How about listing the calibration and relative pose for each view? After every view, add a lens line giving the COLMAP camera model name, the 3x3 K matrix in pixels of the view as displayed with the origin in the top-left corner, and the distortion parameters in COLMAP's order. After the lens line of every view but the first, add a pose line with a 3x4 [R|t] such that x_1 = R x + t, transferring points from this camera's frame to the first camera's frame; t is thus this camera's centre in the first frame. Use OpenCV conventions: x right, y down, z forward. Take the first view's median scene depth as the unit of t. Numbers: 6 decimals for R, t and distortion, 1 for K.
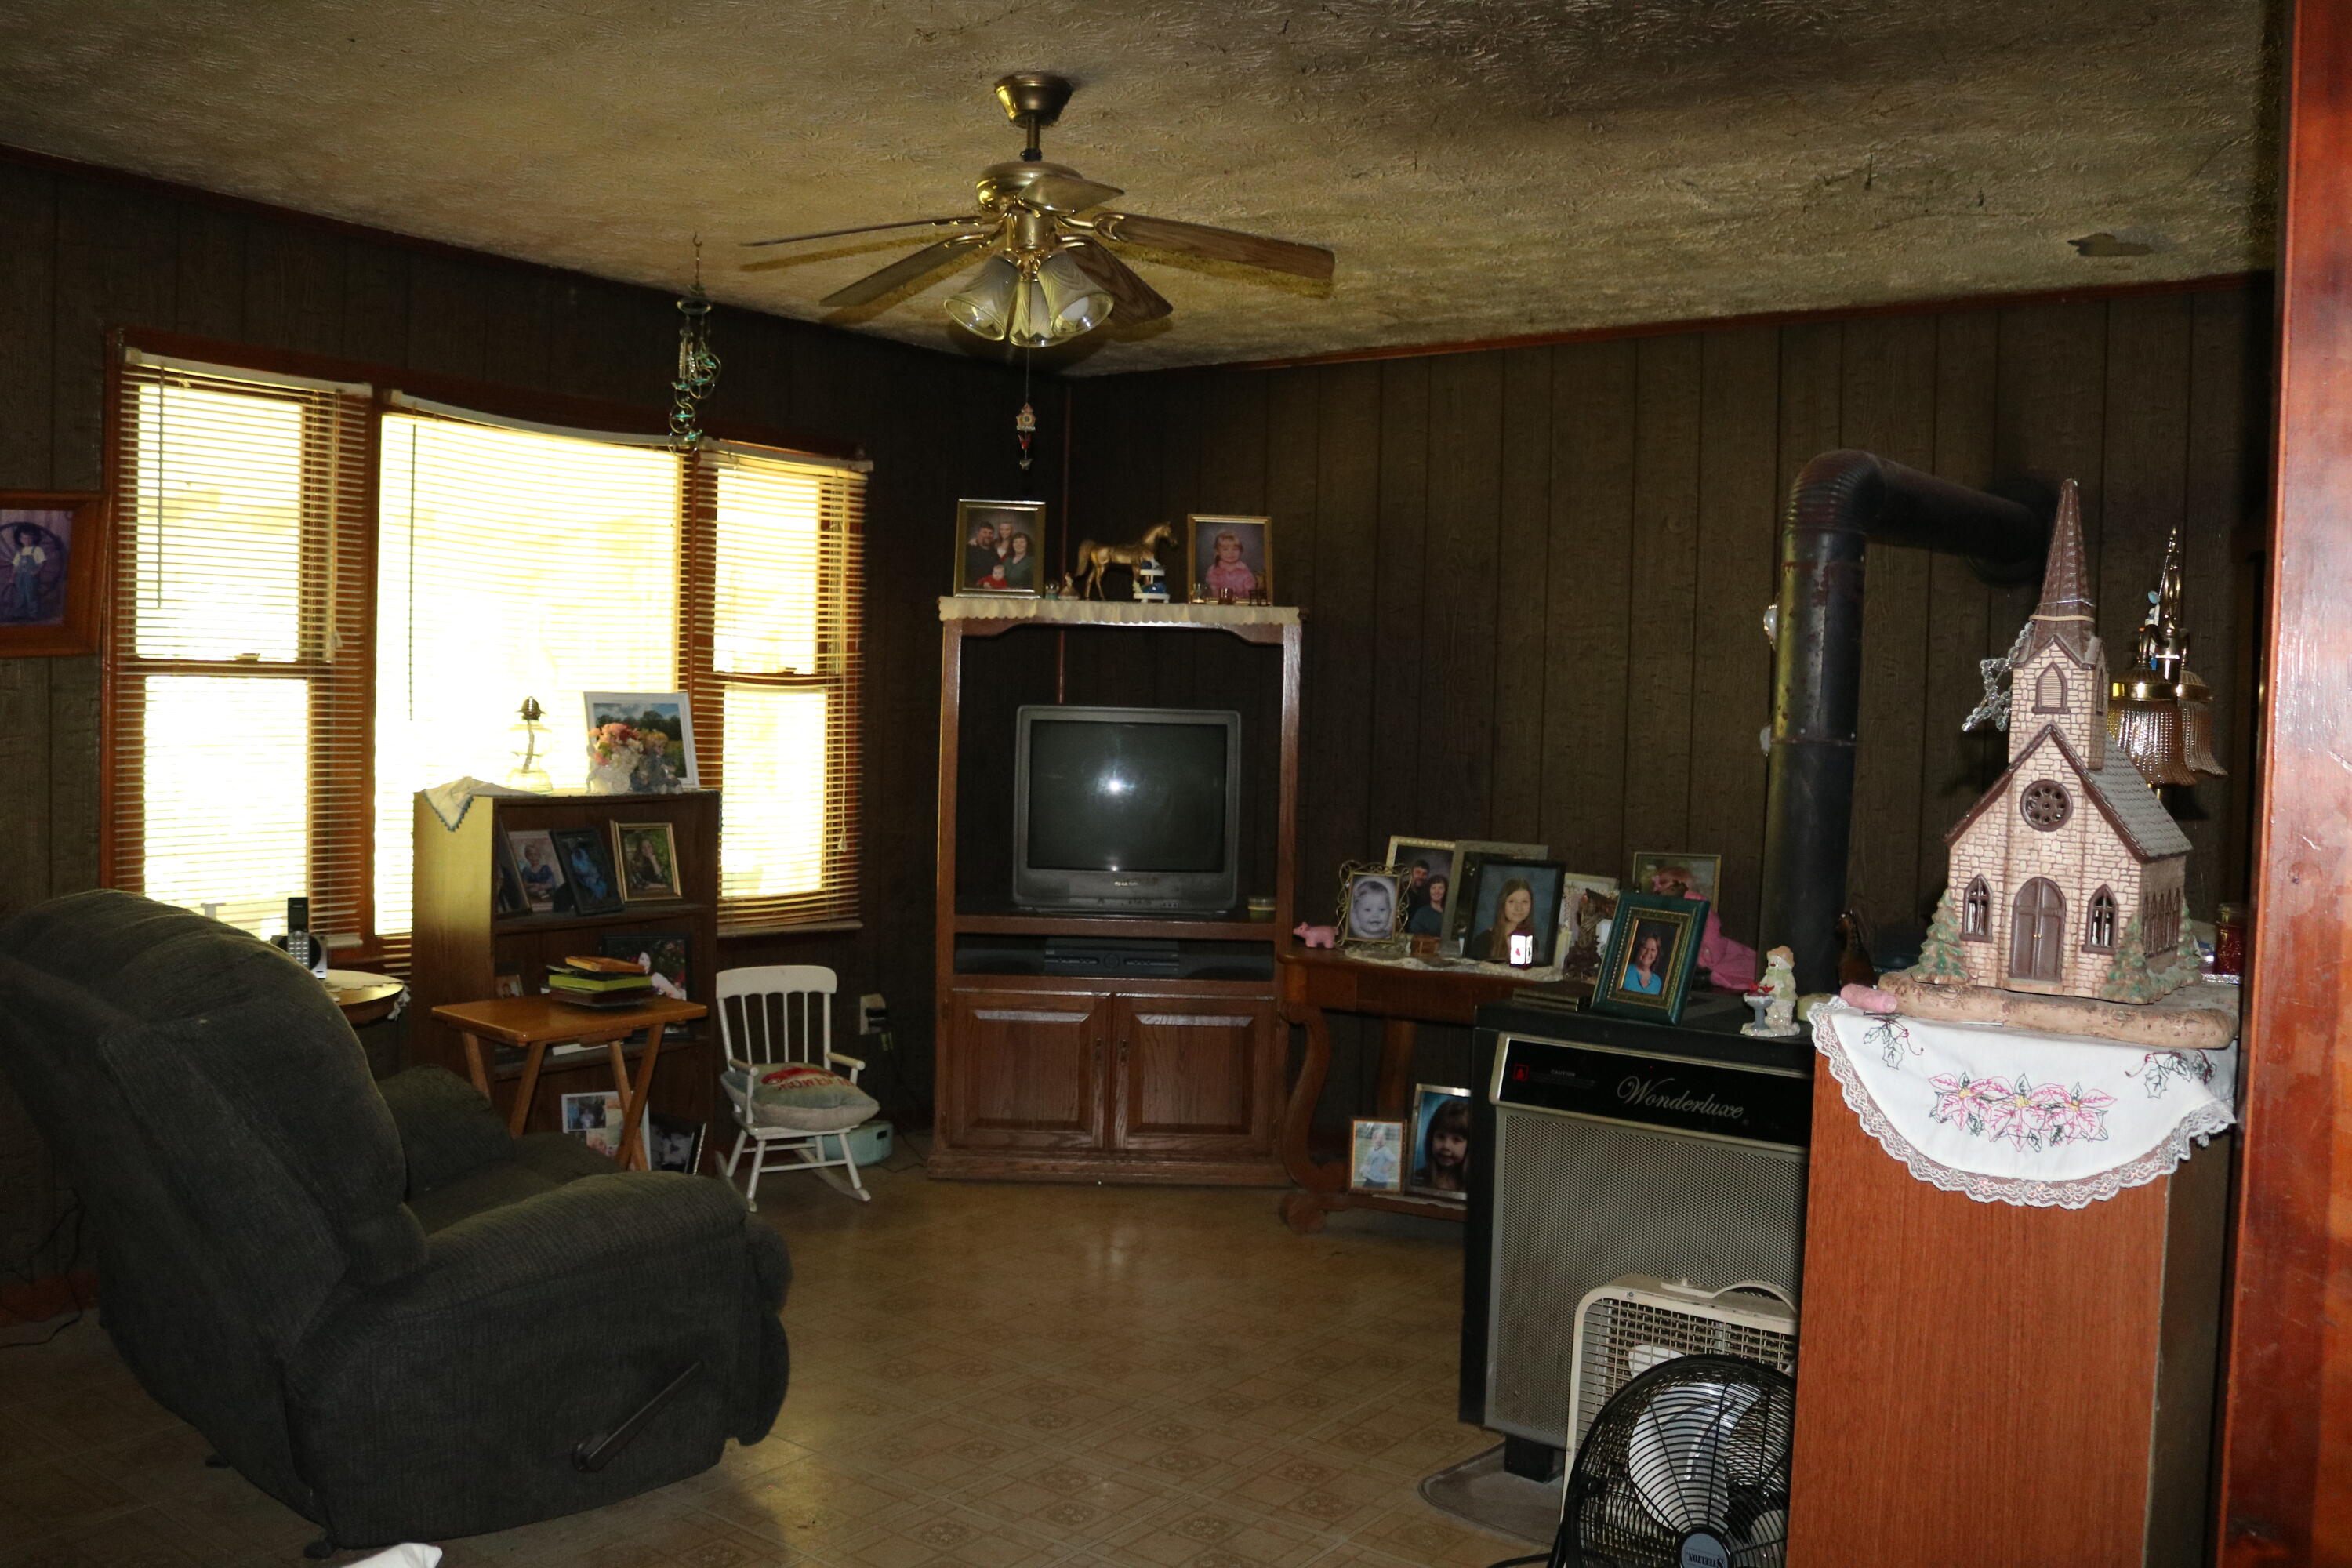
lens RADIAL K [[1945.0, 0, 1183.7], [0, 1945.0, 779.3], [0, 0, 1]] dist [-0.152038, 0.112535]
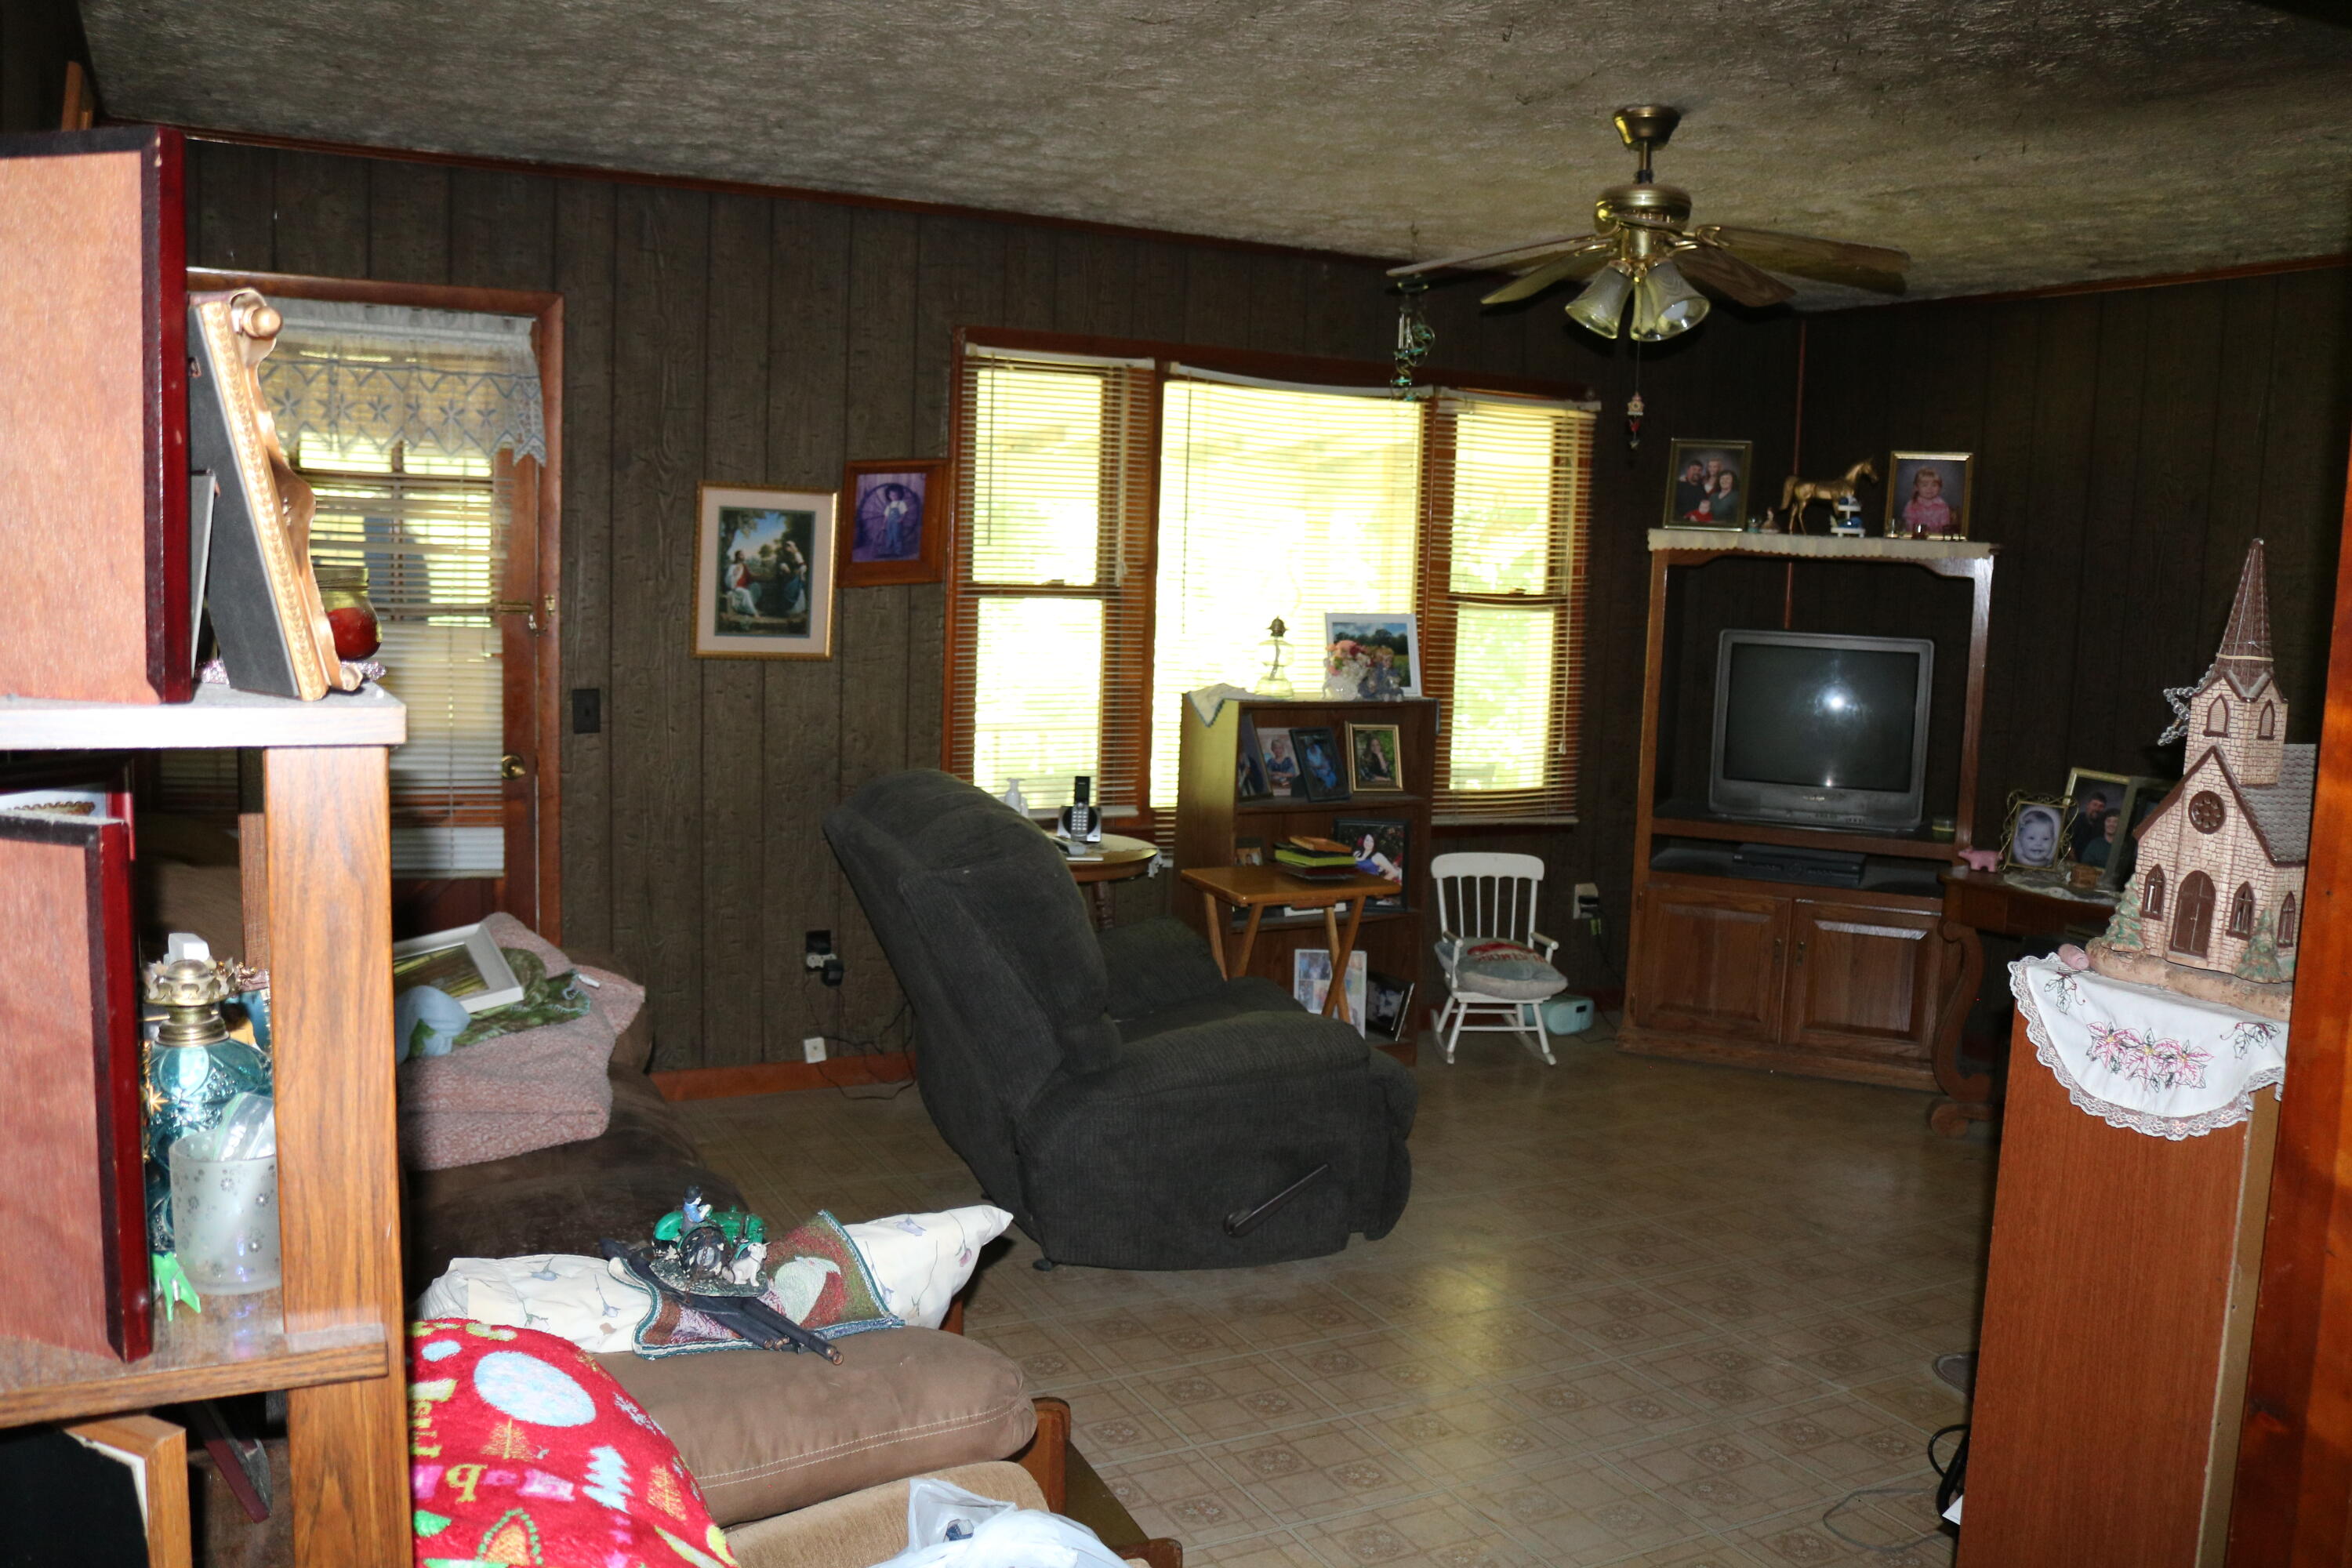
lens RADIAL K [[1945.0, 0, 1170.8], [0, 1945.0, 776.1], [0, 0, 1]] dist [-0.152038, 0.112535]
pose [[0.899485, 0.055294, -0.433439, 0.136490], [-0.028240, 0.997243, 0.068616, -0.026295], [0.436038, -0.049479, 0.898567, -0.131847]]
